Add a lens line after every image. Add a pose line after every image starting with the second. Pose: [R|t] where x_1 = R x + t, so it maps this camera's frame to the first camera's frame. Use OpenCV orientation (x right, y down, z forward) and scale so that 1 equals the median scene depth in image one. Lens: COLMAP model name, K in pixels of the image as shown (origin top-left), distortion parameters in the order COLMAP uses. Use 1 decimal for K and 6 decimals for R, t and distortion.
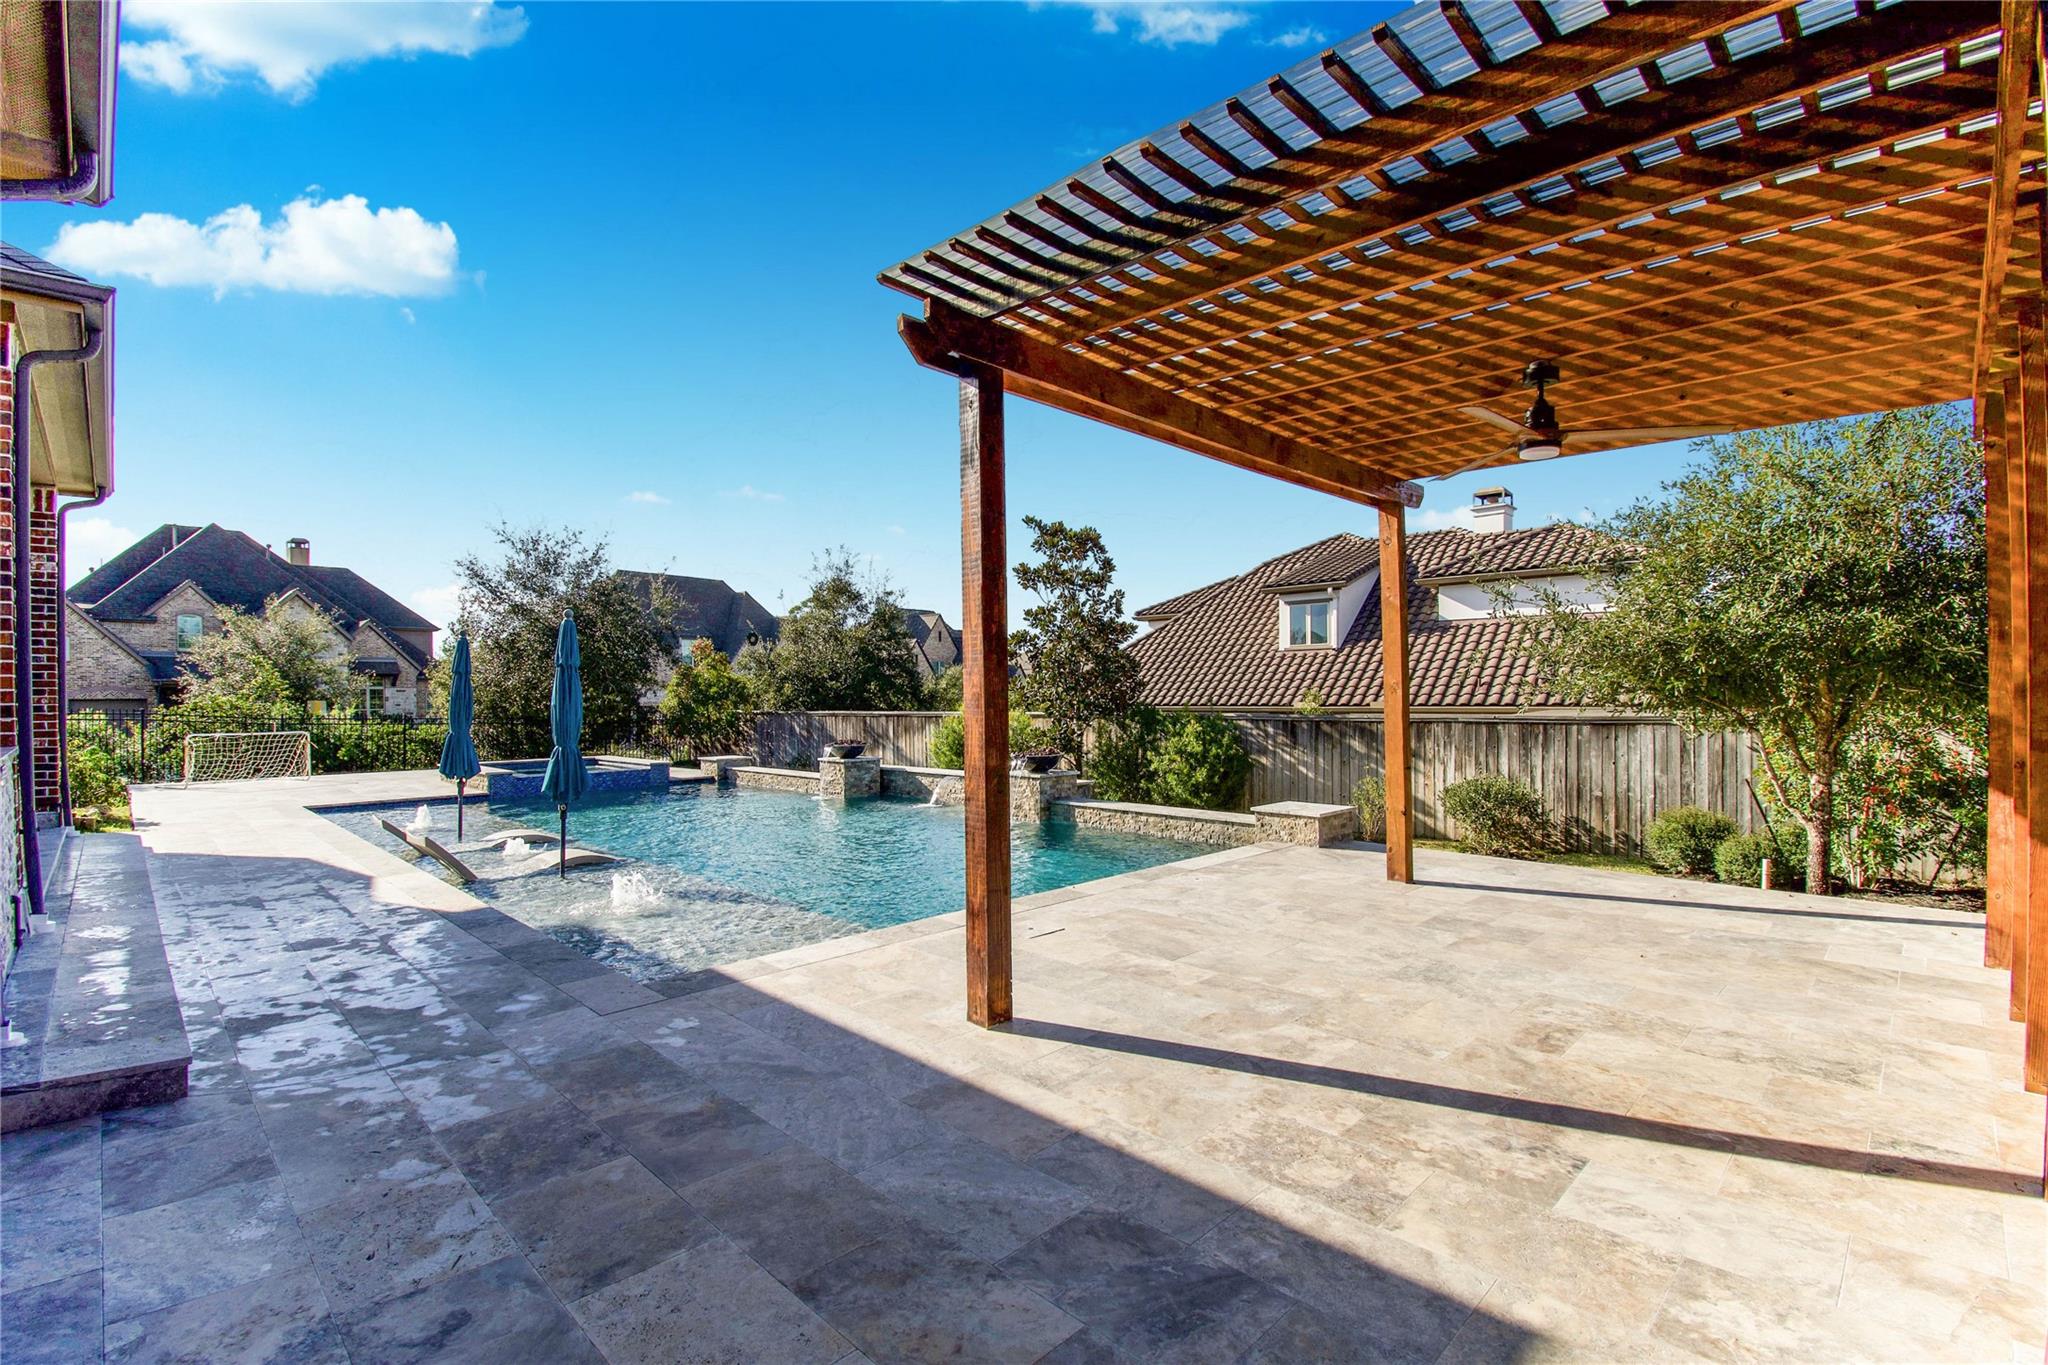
lens RADIAL K [[909.3, 0, 1023.2], [0, 909.3, 694.5], [0, 0, 1]] dist [0.016266, -0.022886]
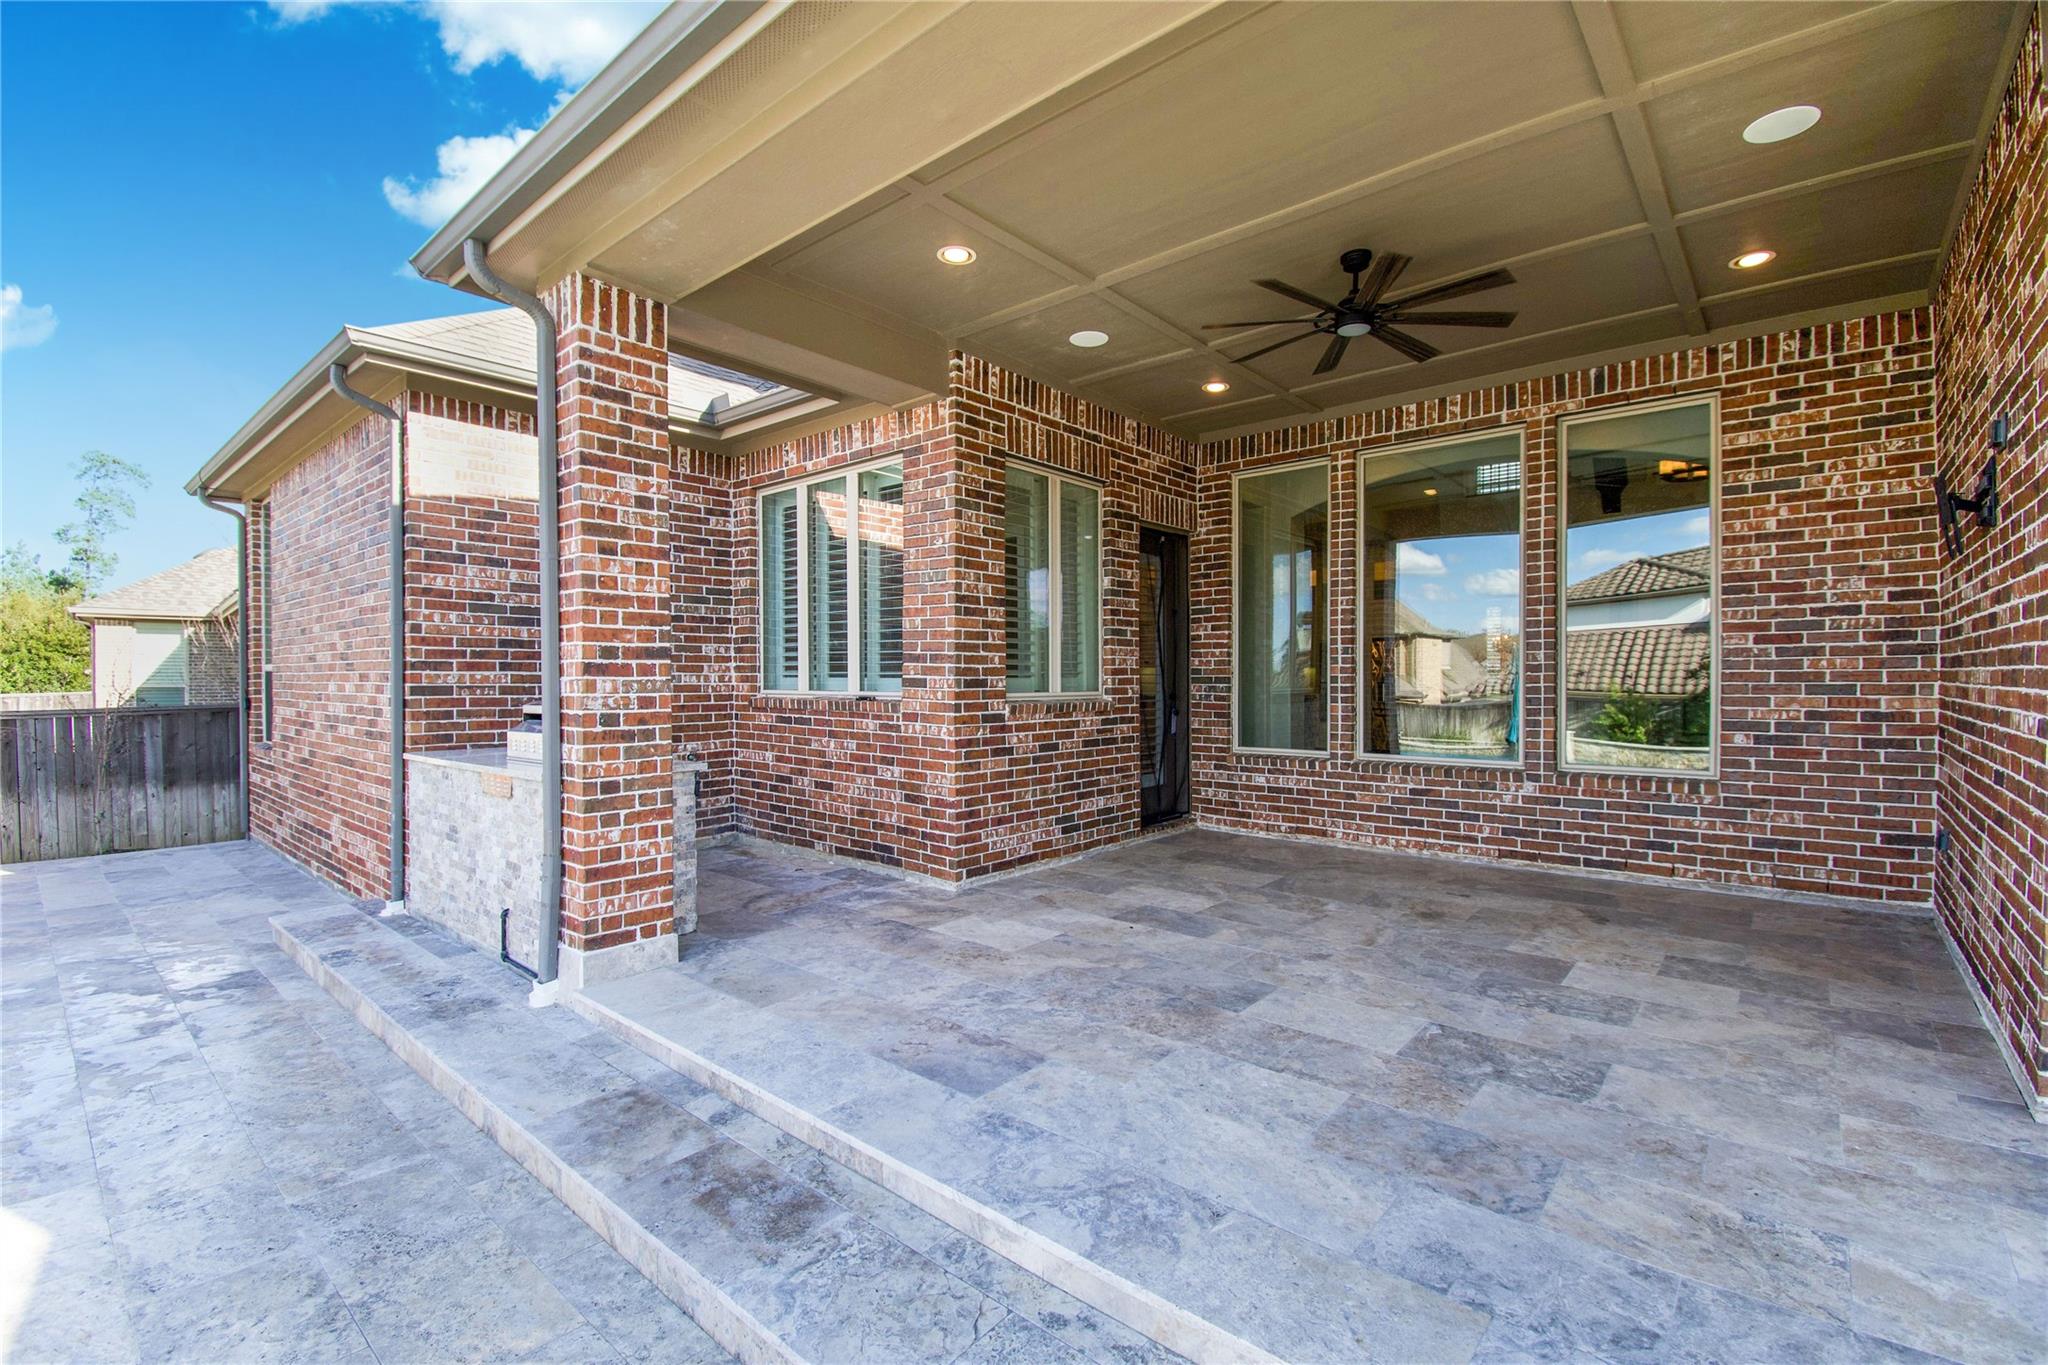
lens RADIAL K [[889.5, 0, 1024.0], [0, 889.5, 682.5], [0, 0, 1]] dist [0.002240, -0.015359]
pose [[-0.996863, 0.009794, -0.078543, -1.483520], [0.009705, 0.999952, 0.001513, -0.026441], [0.078555, 0.000746, -0.996910, 1.859606]]
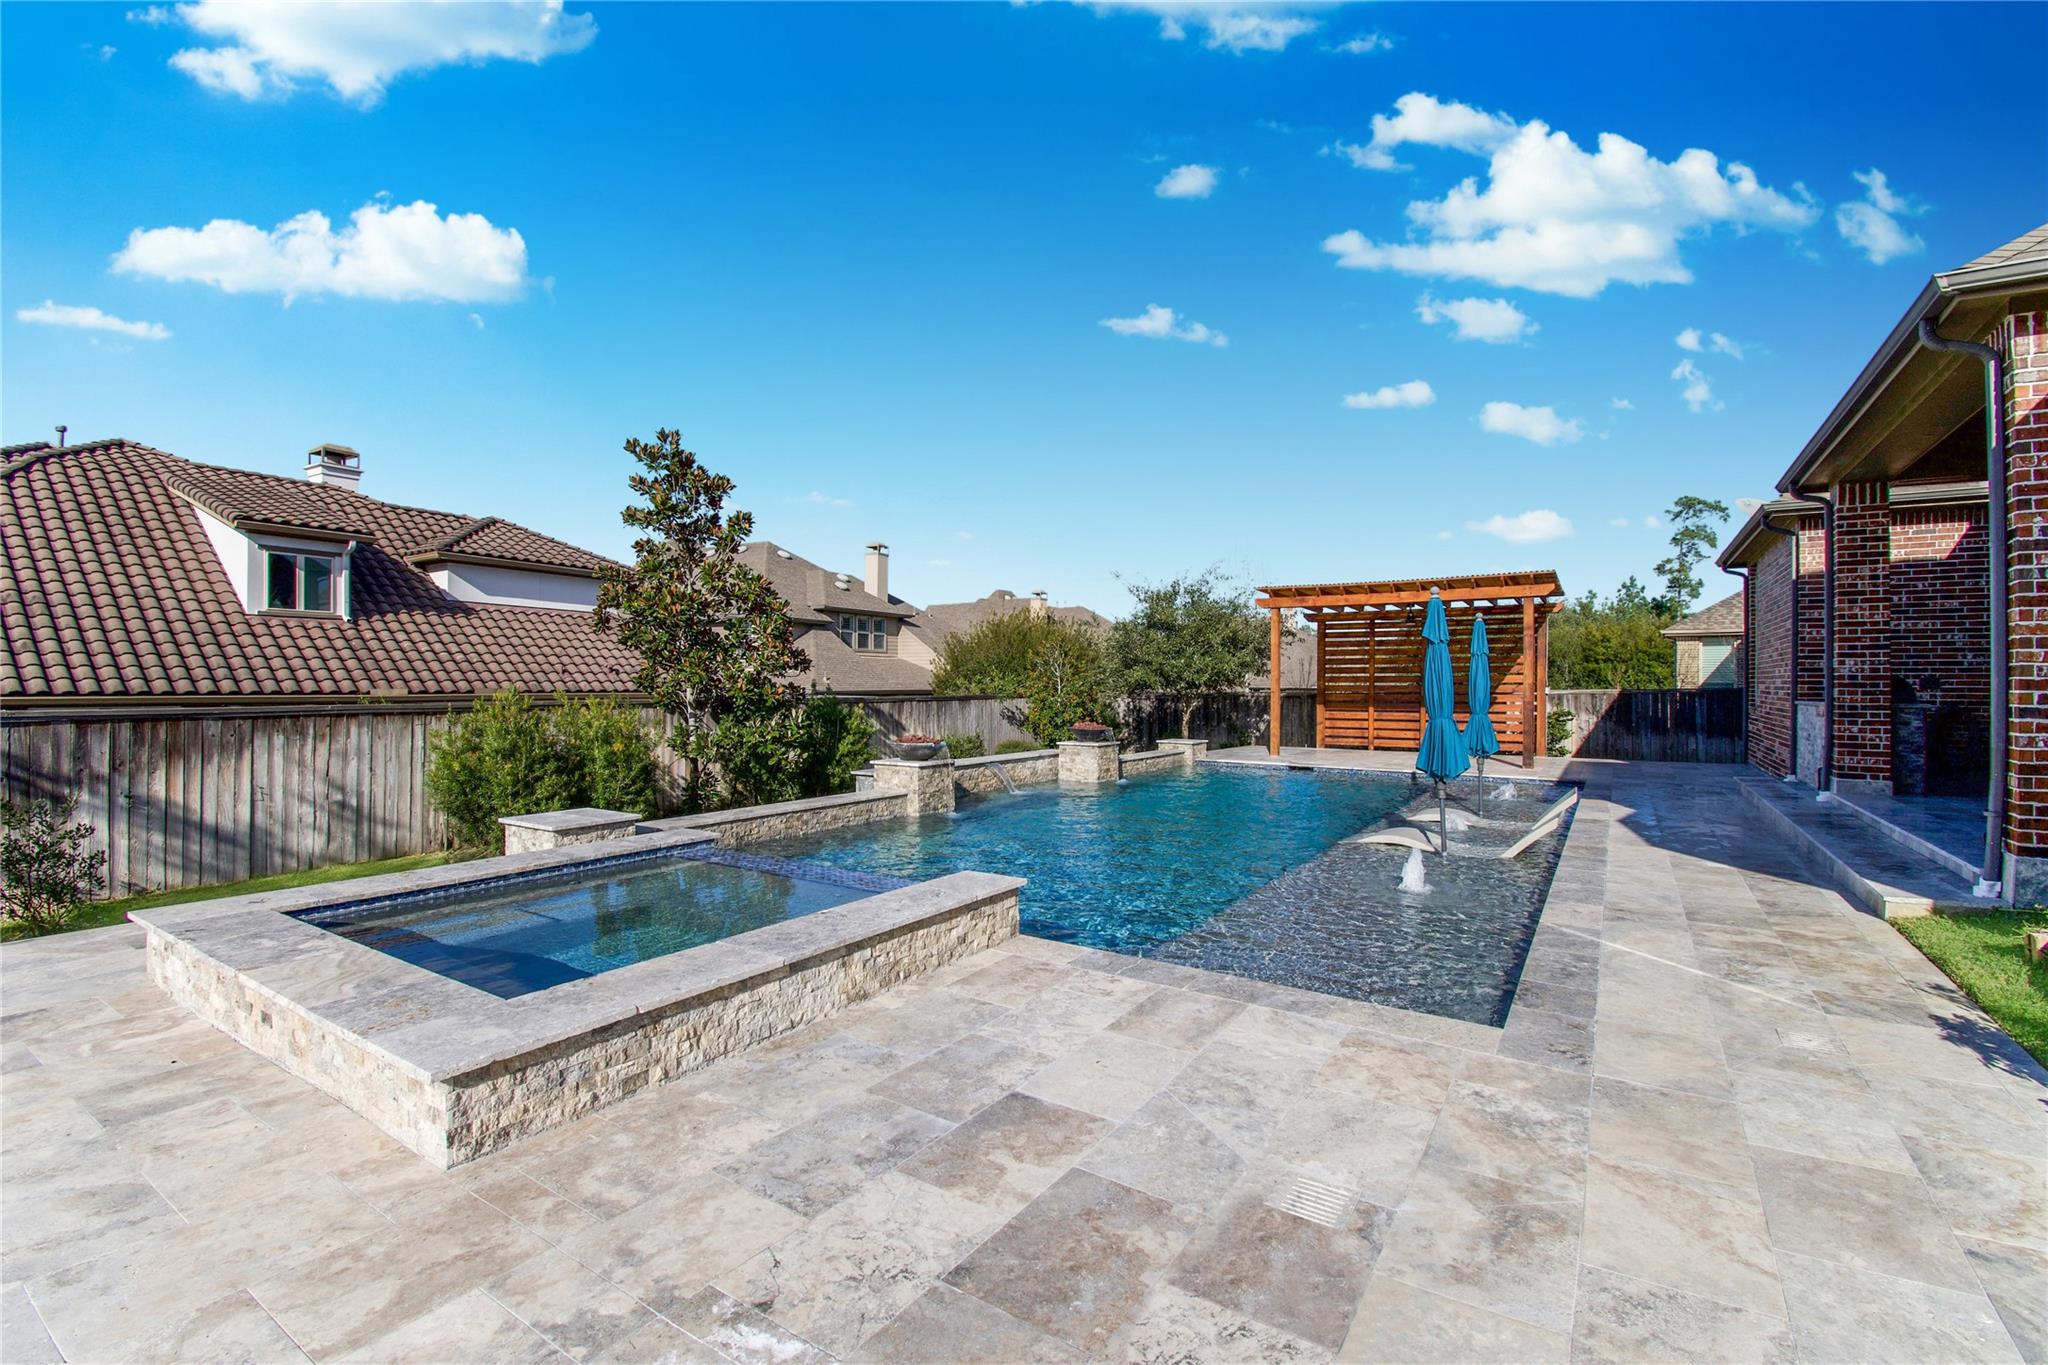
lens RADIAL K [[909.3, 0, 1023.2], [0, 909.3, 694.5], [0, 0, 1]] dist [0.016266, -0.022886]
pose [[-0.202867, -0.003252, 0.979201, -2.649129], [-0.006175, 0.999979, 0.002041, 0.047065], [-0.979187, -0.005633, -0.202883, 3.064620]]
